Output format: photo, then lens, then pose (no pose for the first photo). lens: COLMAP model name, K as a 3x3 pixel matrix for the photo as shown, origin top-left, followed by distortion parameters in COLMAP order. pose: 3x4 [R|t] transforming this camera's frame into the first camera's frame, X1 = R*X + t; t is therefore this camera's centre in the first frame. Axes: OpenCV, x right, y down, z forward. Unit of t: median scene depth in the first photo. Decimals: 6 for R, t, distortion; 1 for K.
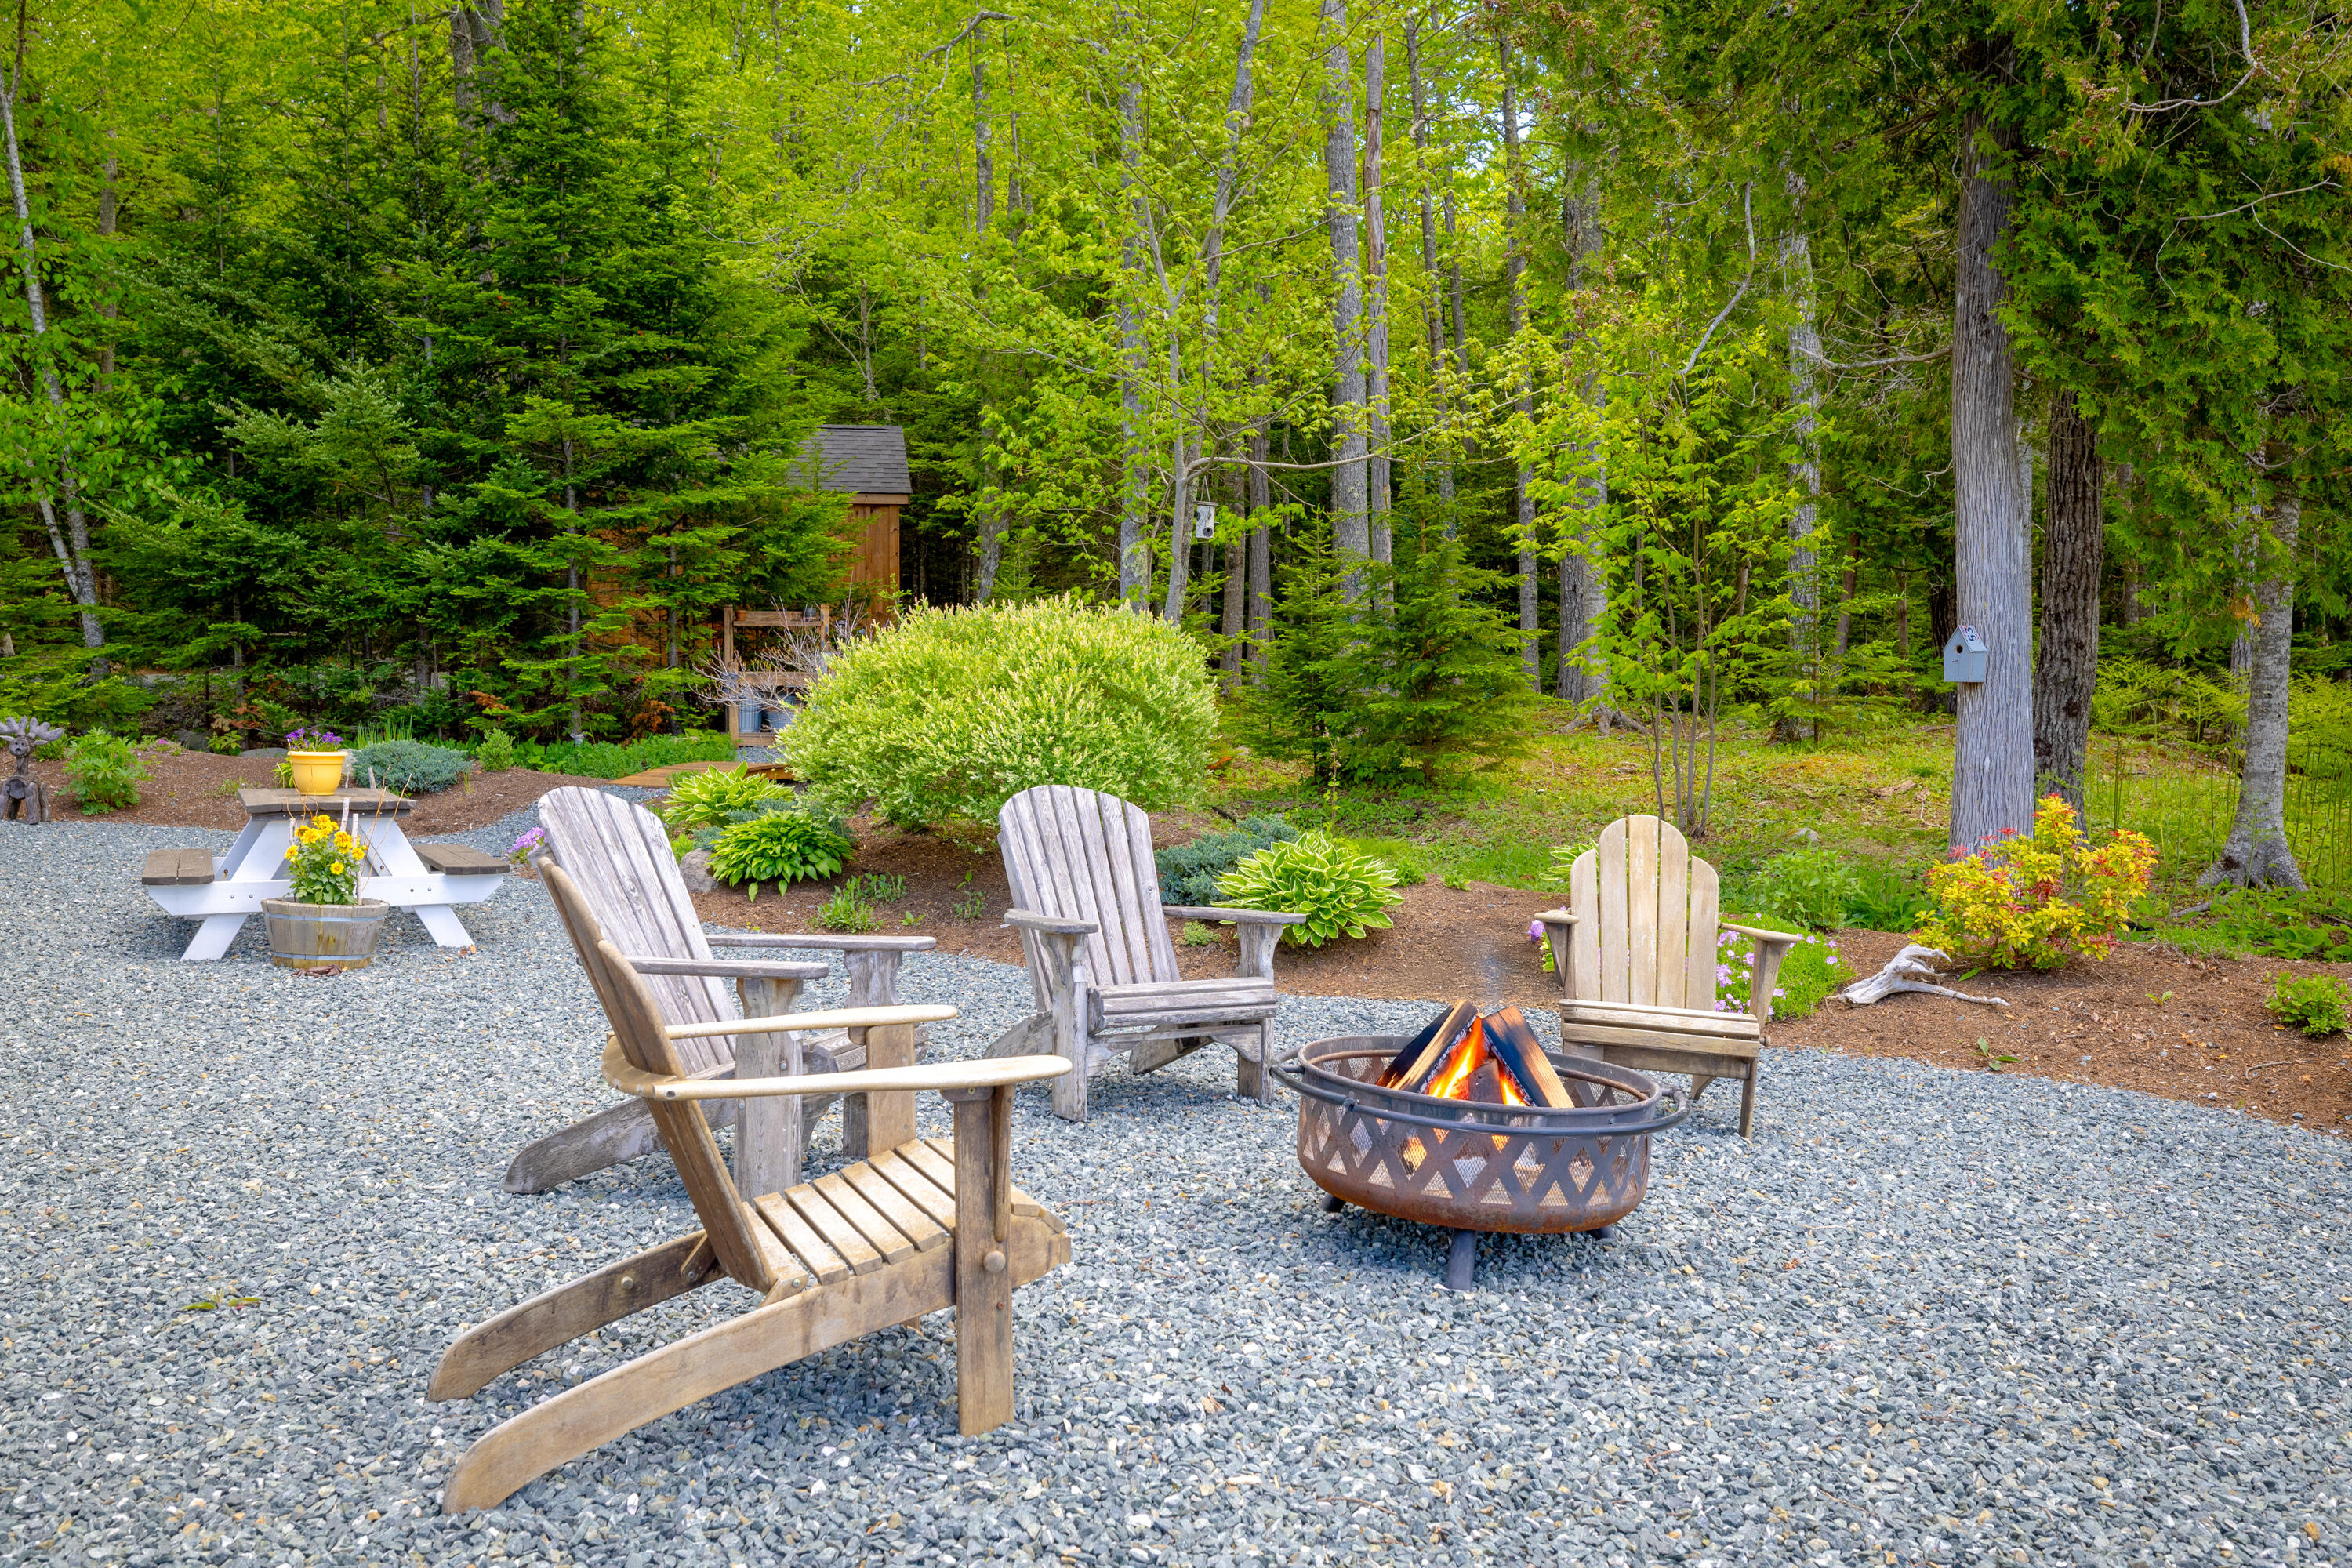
lens RADIAL K [[1903.4, 0, 1176.0], [0, 1903.4, 784.0], [0, 0, 1]] dist [0.001099, 0.000709]
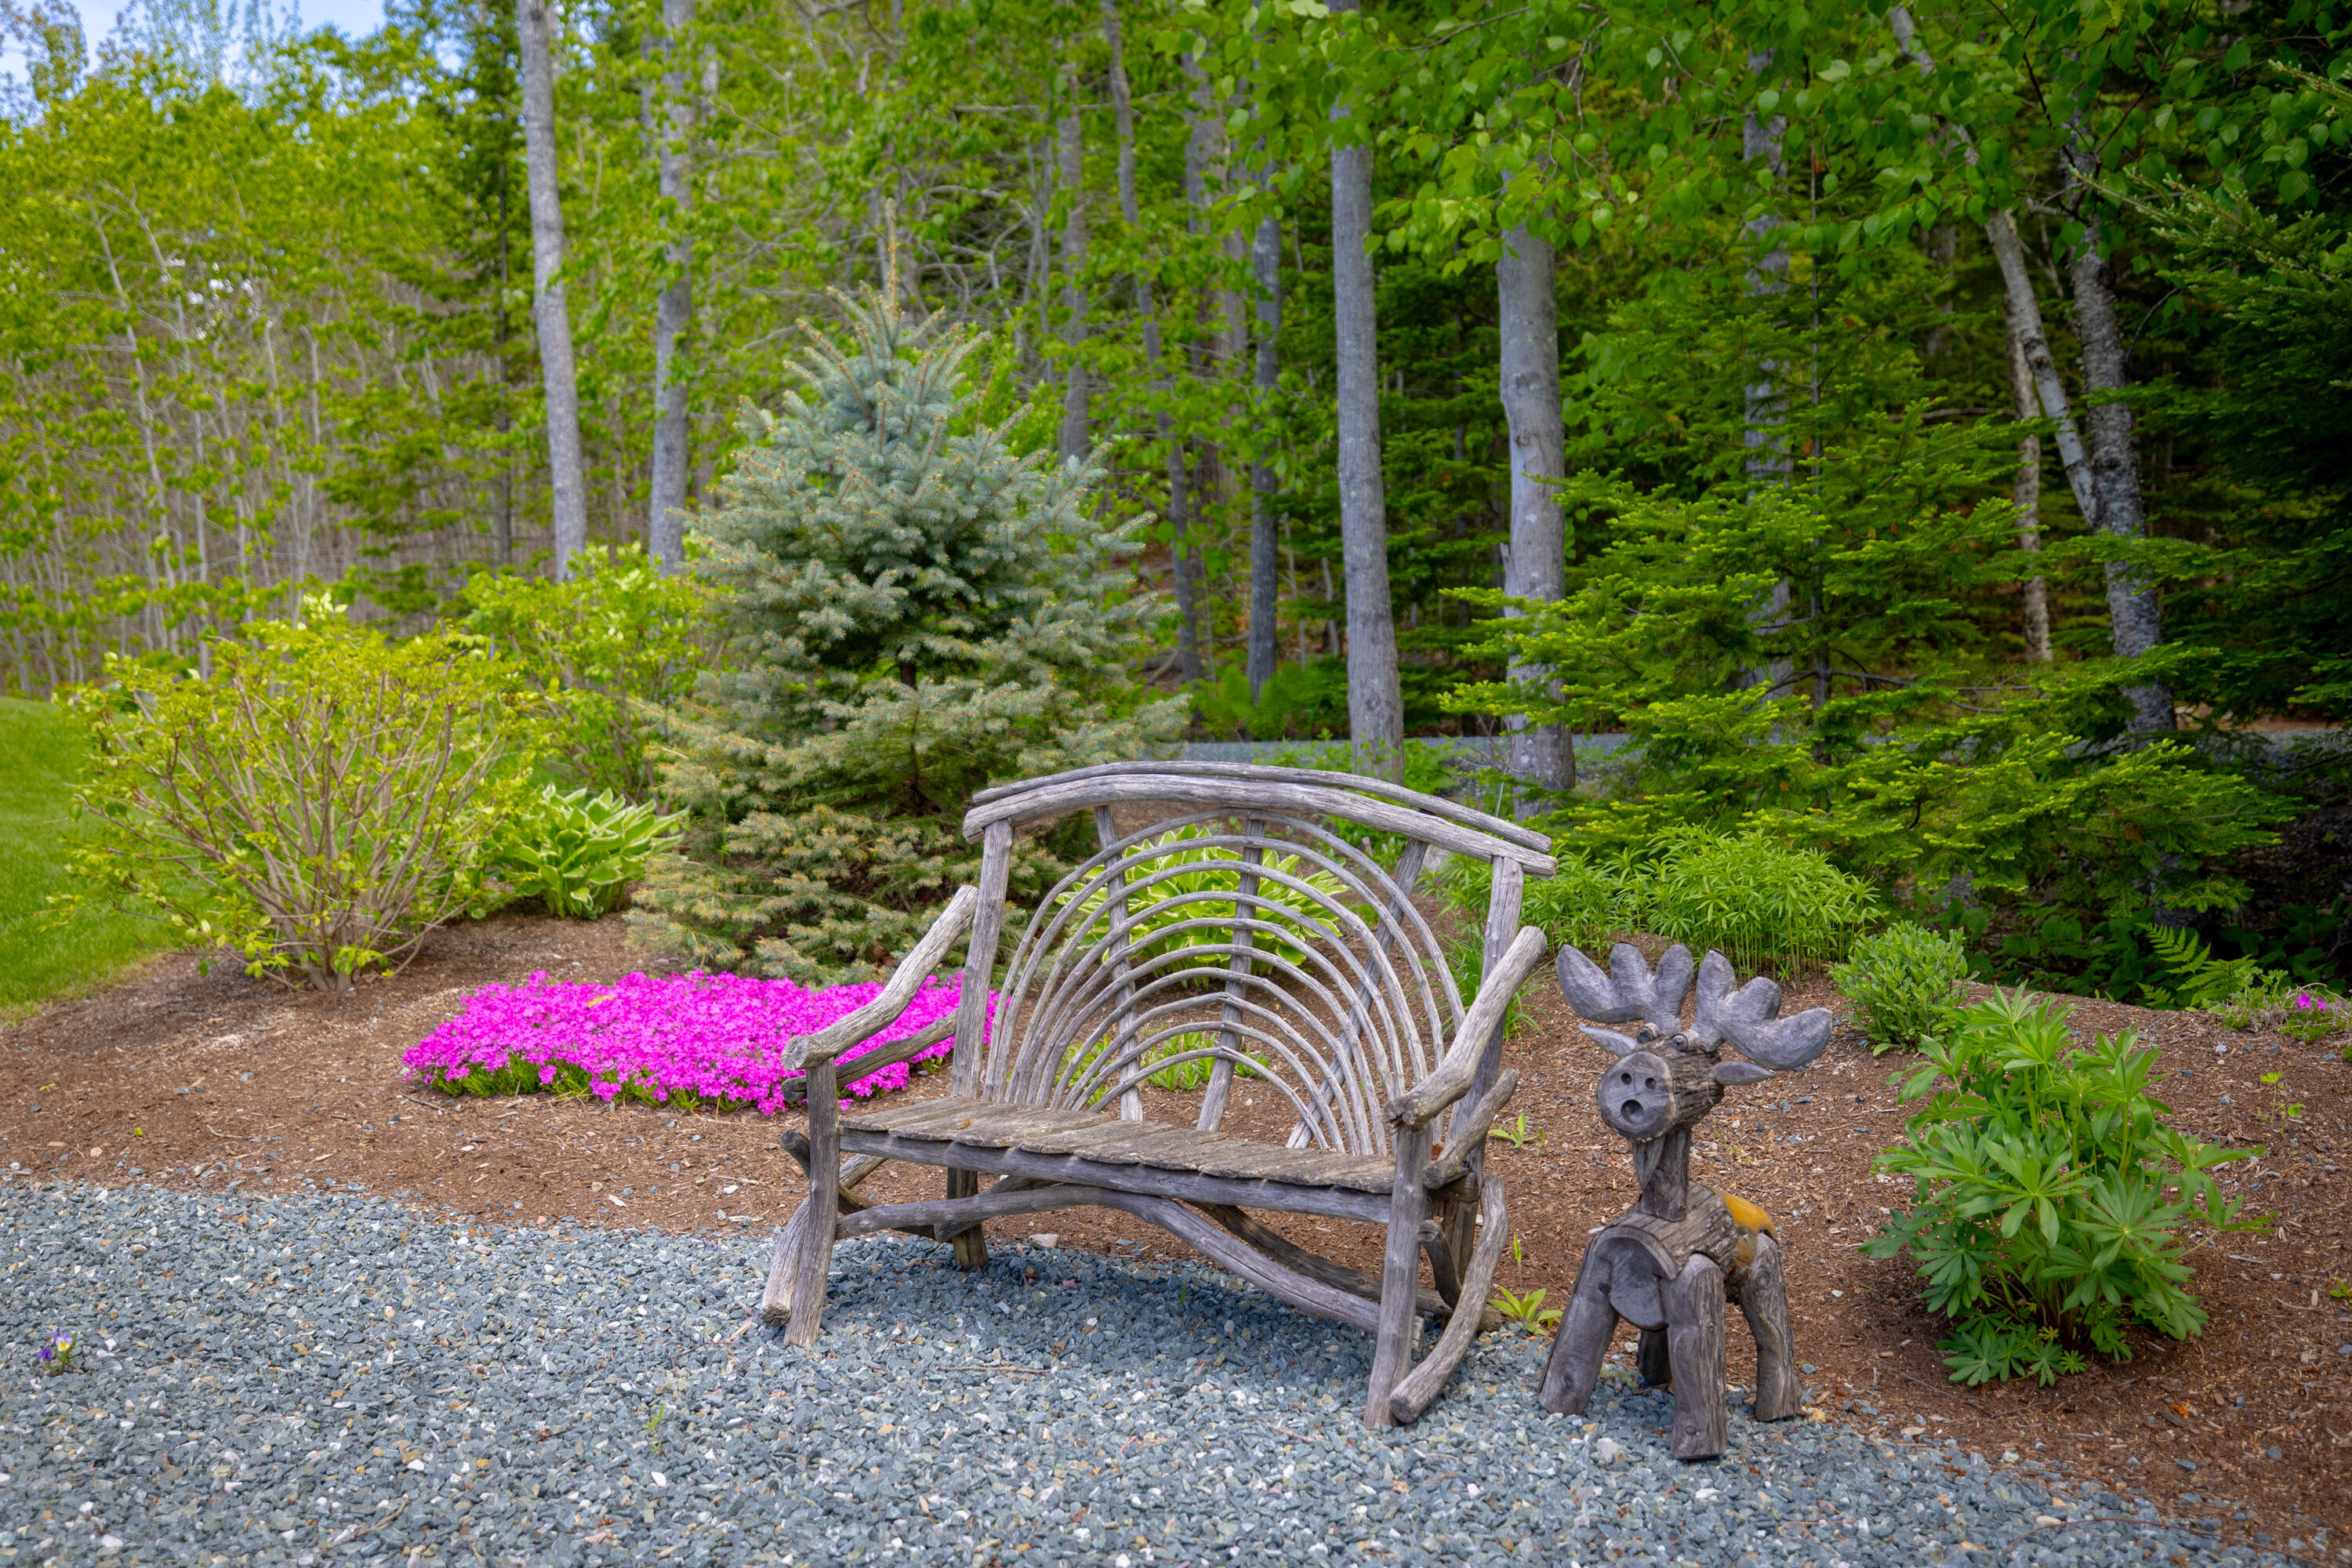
lens RADIAL K [[2359.8, 0, 1176.0], [0, 2359.8, 784.0], [0, 0, 1]] dist [0.000649, 0.000234]
pose [[0.589046, -0.012141, -0.808009, -0.344974], [-0.013073, 0.999613, -0.024550, -0.037670], [0.807994, 0.025024, 0.588659, 0.650475]]
